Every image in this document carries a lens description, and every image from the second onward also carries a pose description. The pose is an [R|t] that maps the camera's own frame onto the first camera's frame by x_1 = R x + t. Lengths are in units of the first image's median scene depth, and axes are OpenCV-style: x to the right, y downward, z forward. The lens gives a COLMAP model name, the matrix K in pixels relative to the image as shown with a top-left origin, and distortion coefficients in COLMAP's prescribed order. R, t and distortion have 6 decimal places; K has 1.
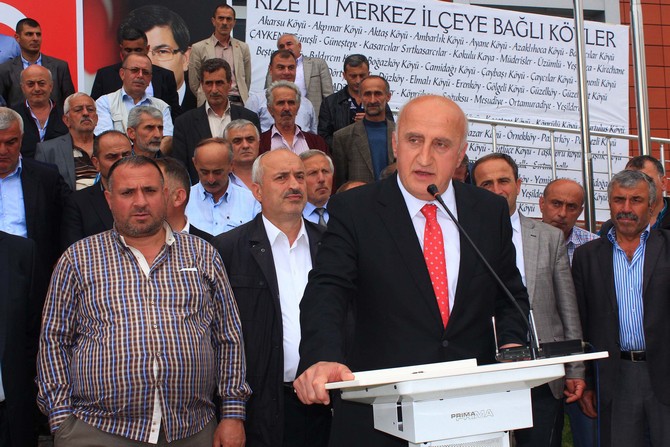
lens RADIAL K [[999.9, 0, 335.0], [0, 999.9, 223.5], [0, 0, 1]] dist [-0.024389, -0.041809]
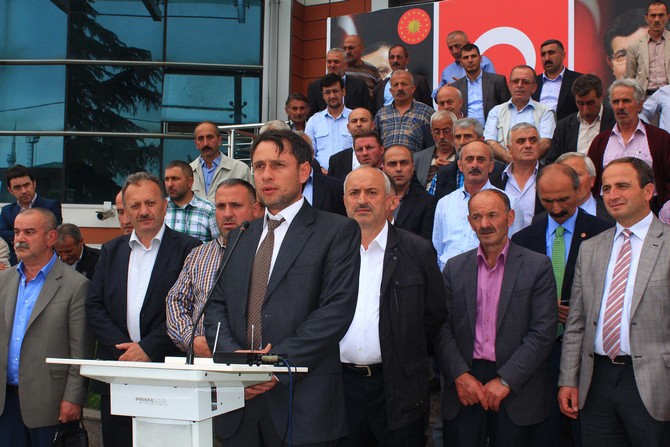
lens RADIAL K [[880.4, 0, 335.0], [0, 880.4, 223.5], [0, 0, 1]] dist [-0.035040, -0.022753]
pose [[0.682801, 0.020441, -0.730319, 0.267487], [-0.000957, 0.999633, 0.027084, -0.012792], [0.730604, -0.017794, 0.682569, 0.113001]]
